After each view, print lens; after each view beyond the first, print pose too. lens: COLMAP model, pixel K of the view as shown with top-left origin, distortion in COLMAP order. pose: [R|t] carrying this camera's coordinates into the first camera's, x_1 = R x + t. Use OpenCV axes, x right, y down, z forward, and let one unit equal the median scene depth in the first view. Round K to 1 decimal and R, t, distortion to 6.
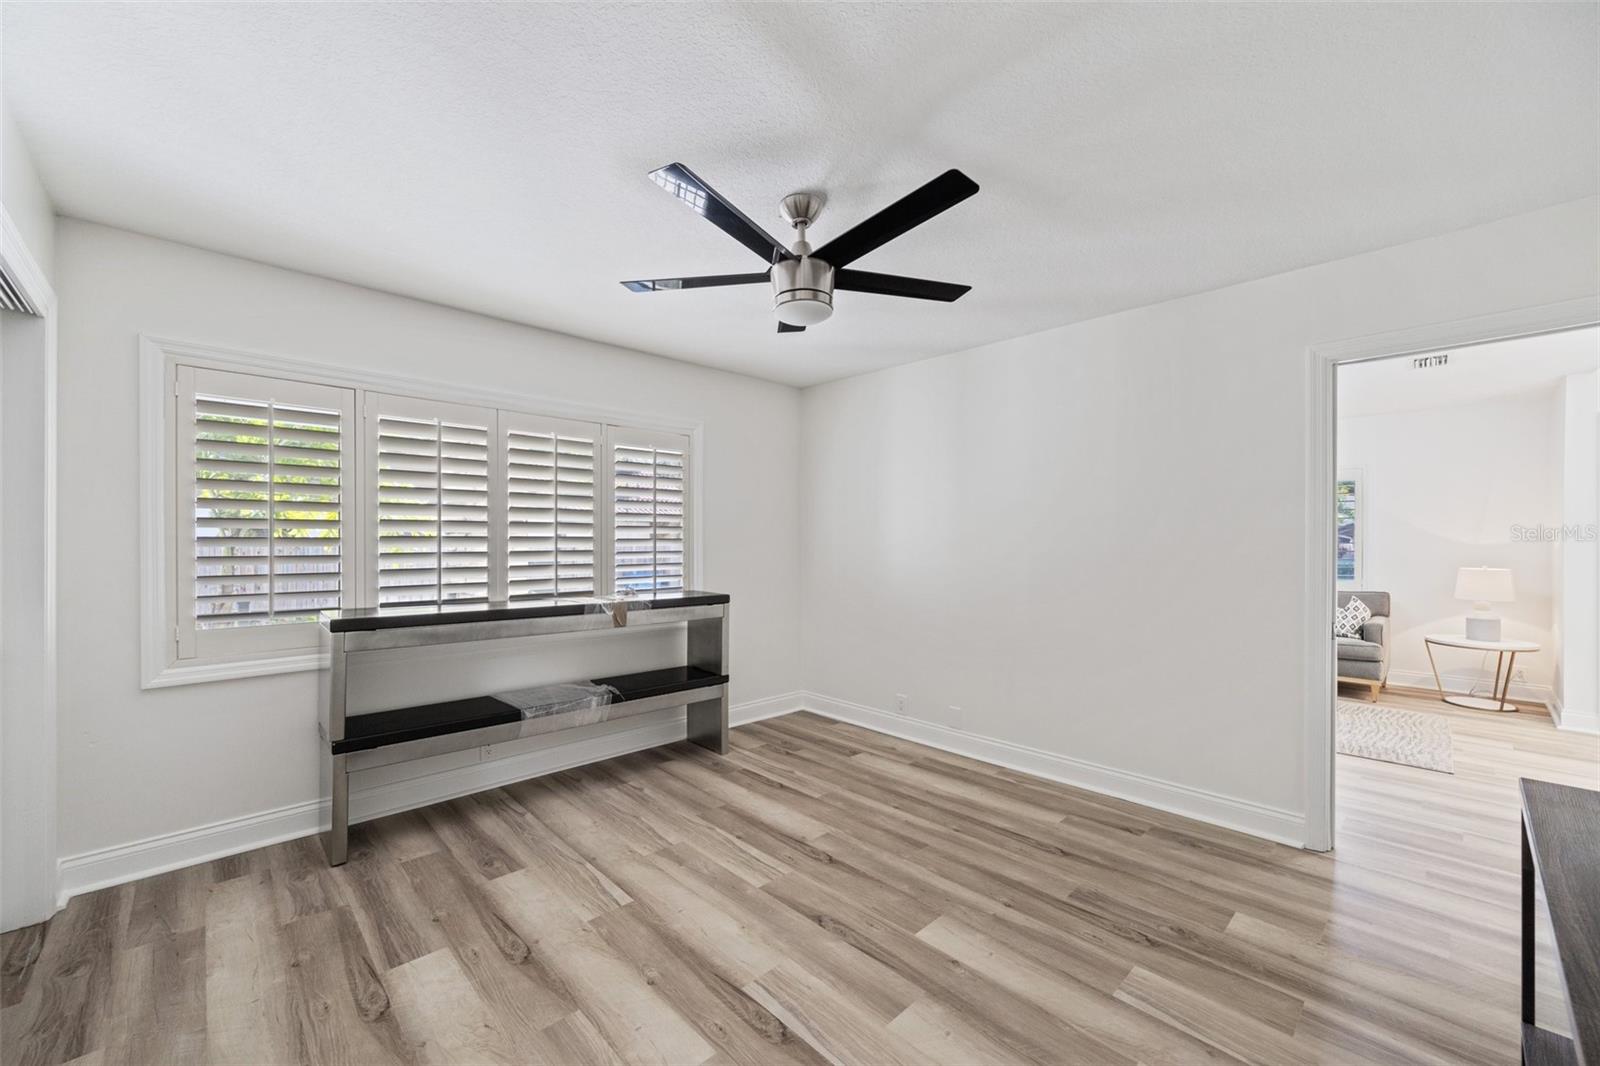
lens RADIAL K [[628.5, 0, 800.0], [0, 628.5, 539.3], [0, 0, 1]] dist [-0.002041, 0.000932]
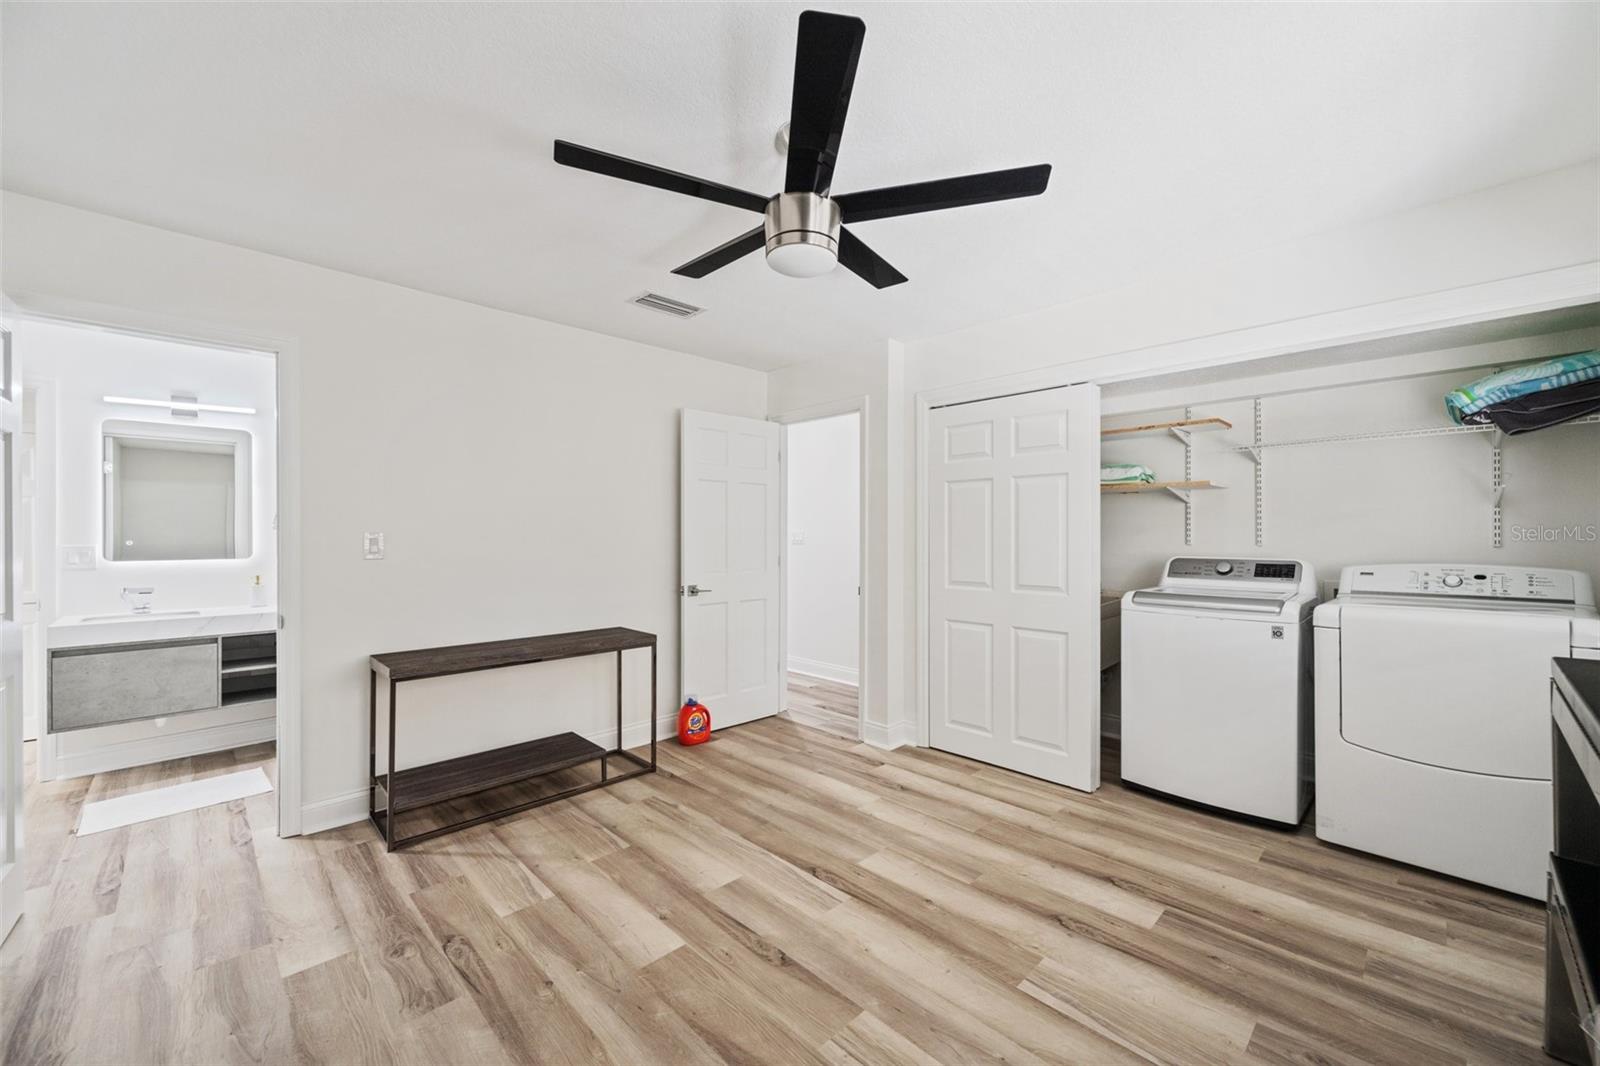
lens RADIAL K [[628.5, 0, 799.7], [0, 628.5, 534.3], [0, 0, 1]] dist [-0.002041, 0.000932]
pose [[-0.999962, 0.001593, -0.008580, 0.015514], [0.001606, 0.999998, -0.001535, 0.006924], [0.008577, -0.001548, -0.999962, 1.938782]]
